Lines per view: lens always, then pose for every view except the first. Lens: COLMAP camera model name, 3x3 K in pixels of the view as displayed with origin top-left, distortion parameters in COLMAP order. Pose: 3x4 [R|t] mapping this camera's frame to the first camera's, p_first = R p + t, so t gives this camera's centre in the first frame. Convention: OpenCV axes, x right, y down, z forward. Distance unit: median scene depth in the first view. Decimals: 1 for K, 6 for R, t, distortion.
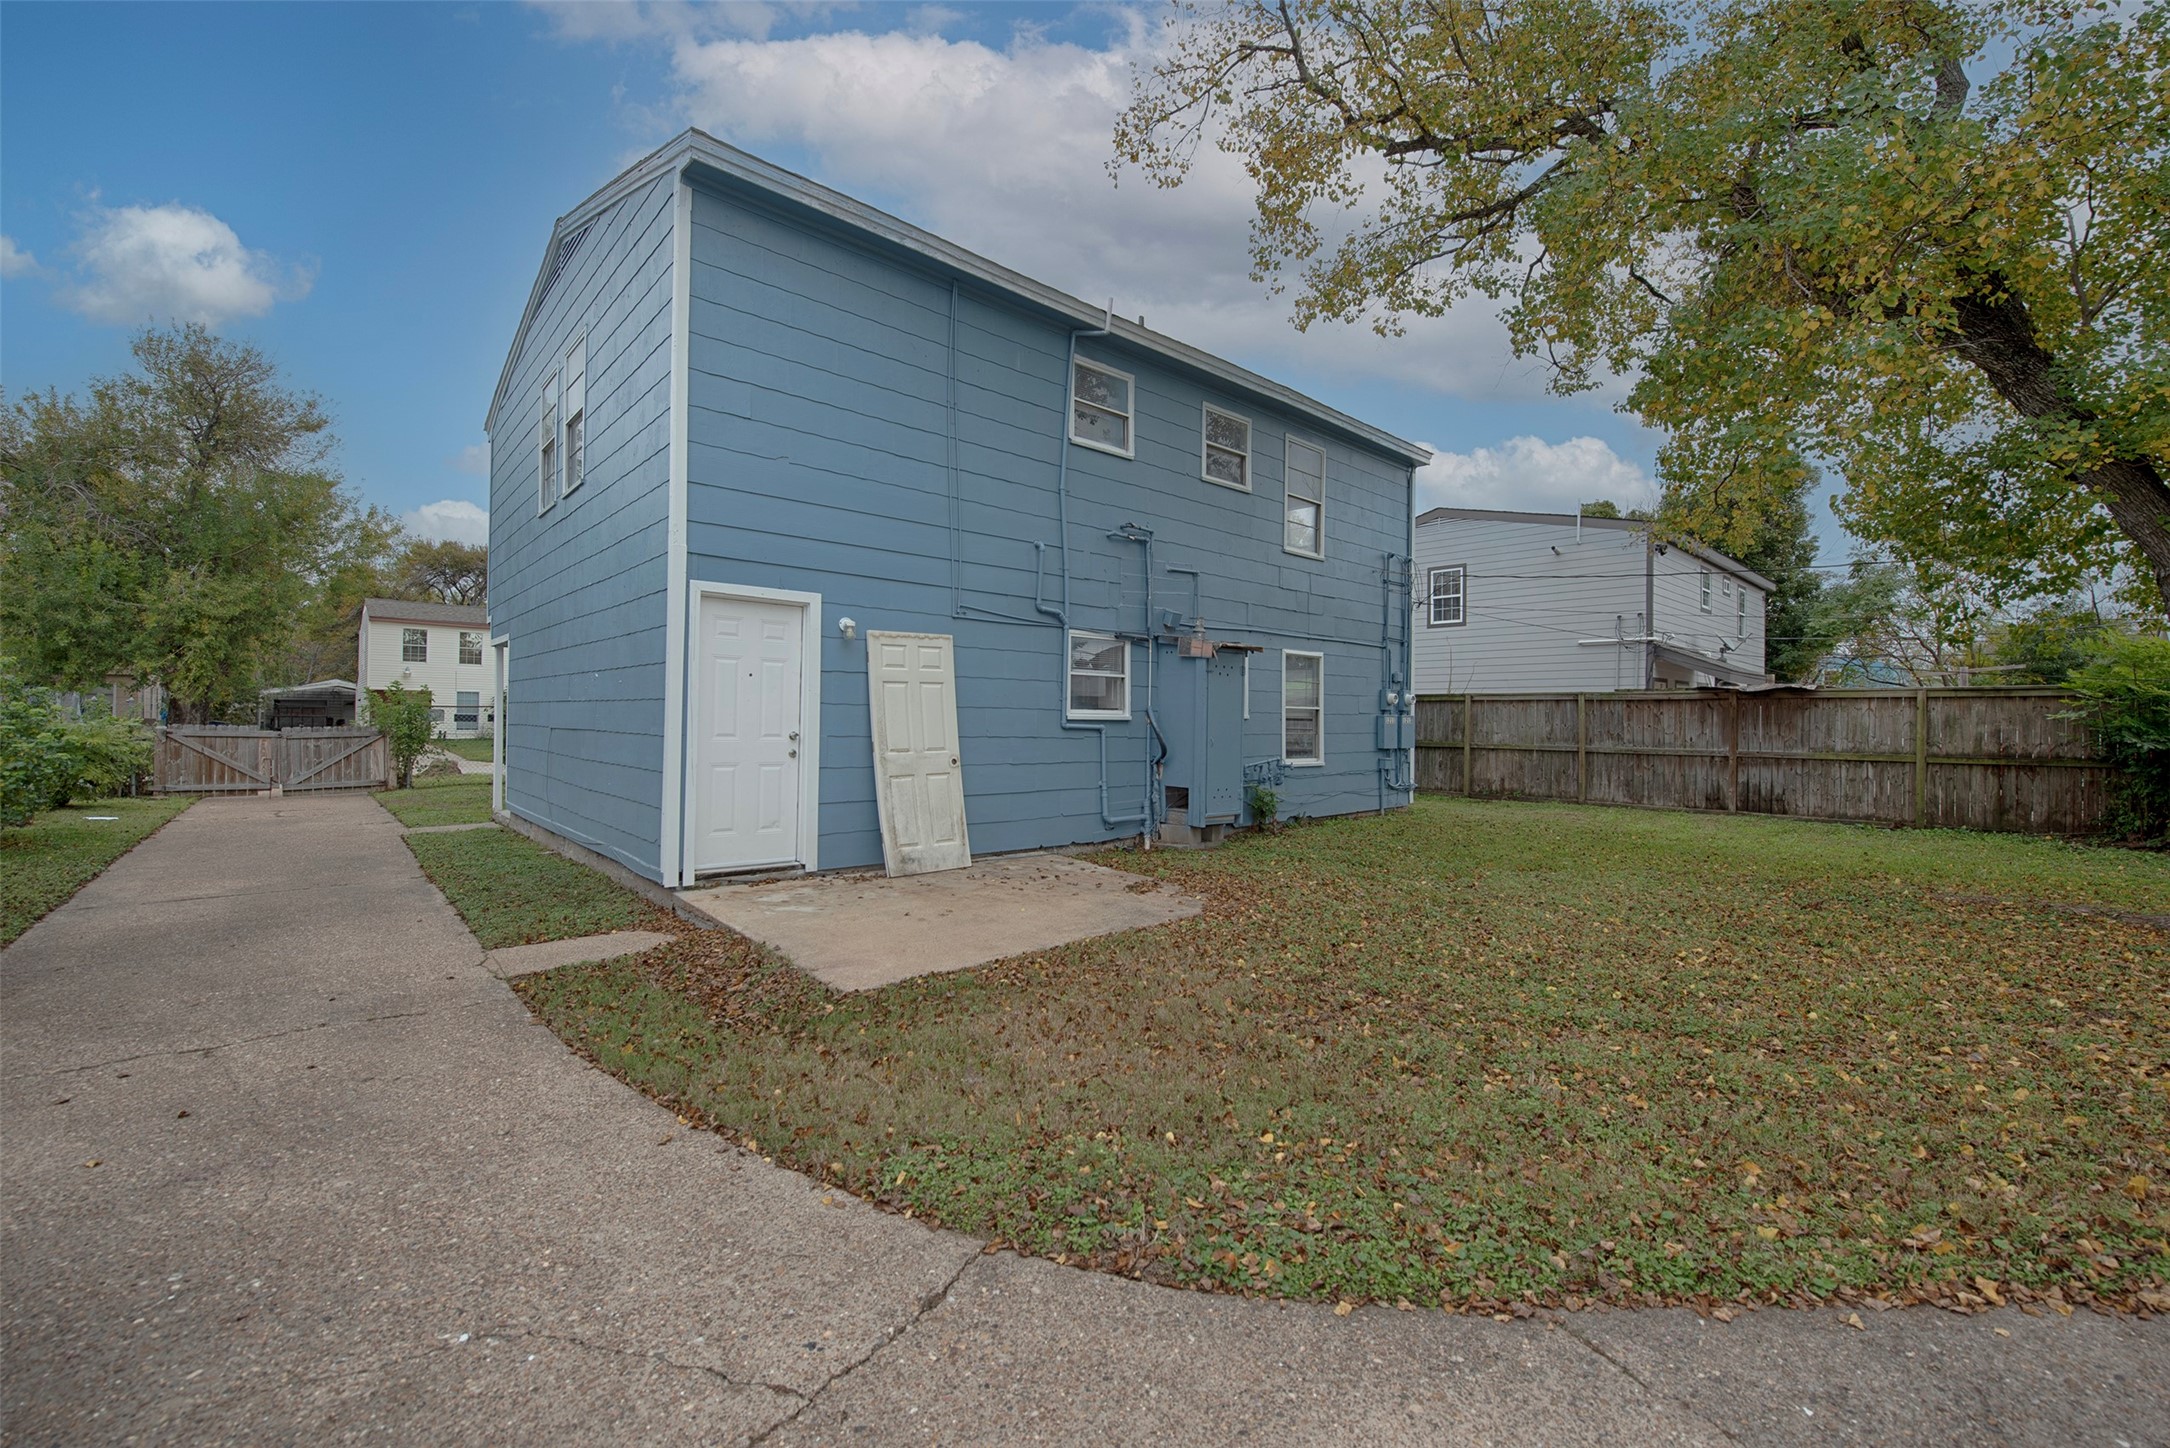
lens RADIAL K [[868.3, 0, 1099.8], [0, 868.3, 724.6], [0, 0, 1]] dist [-0.008691, 0.000157]
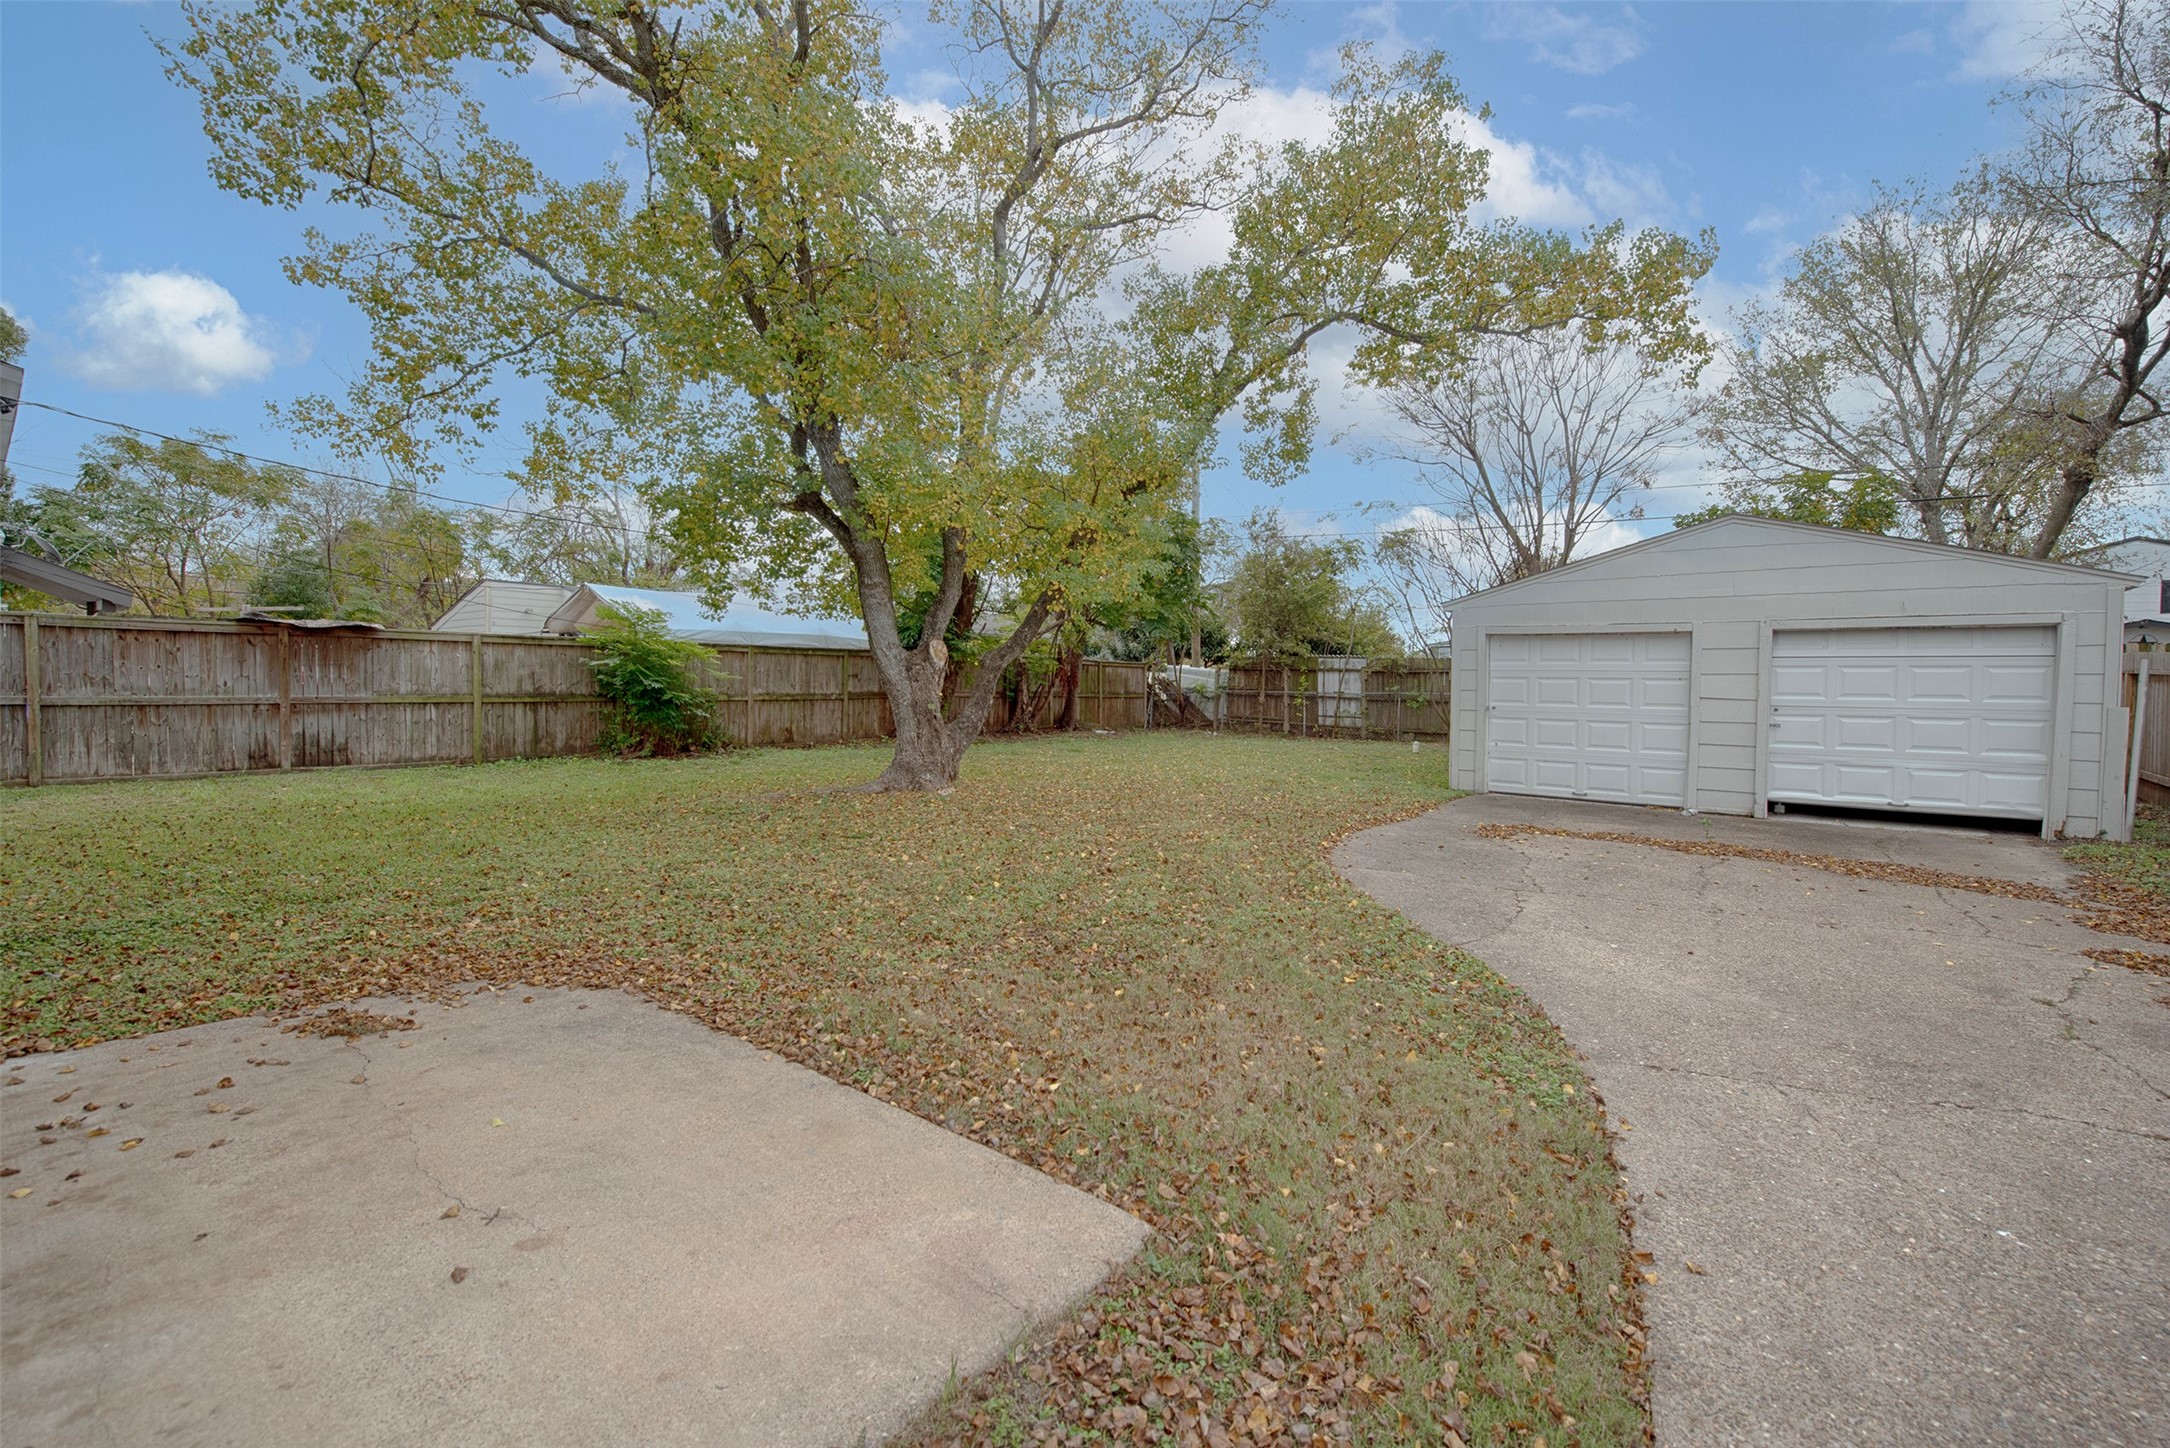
lens RADIAL K [[868.3, 0, 1133.8], [0, 868.3, 713.1], [0, 0, 1]] dist [-0.008691, 0.000157]
pose [[-0.169212, -0.047321, 0.984443, -0.246069], [-0.012700, 0.998868, 0.045832, -0.002752], [-0.985498, -0.004747, -0.169622, 0.352303]]
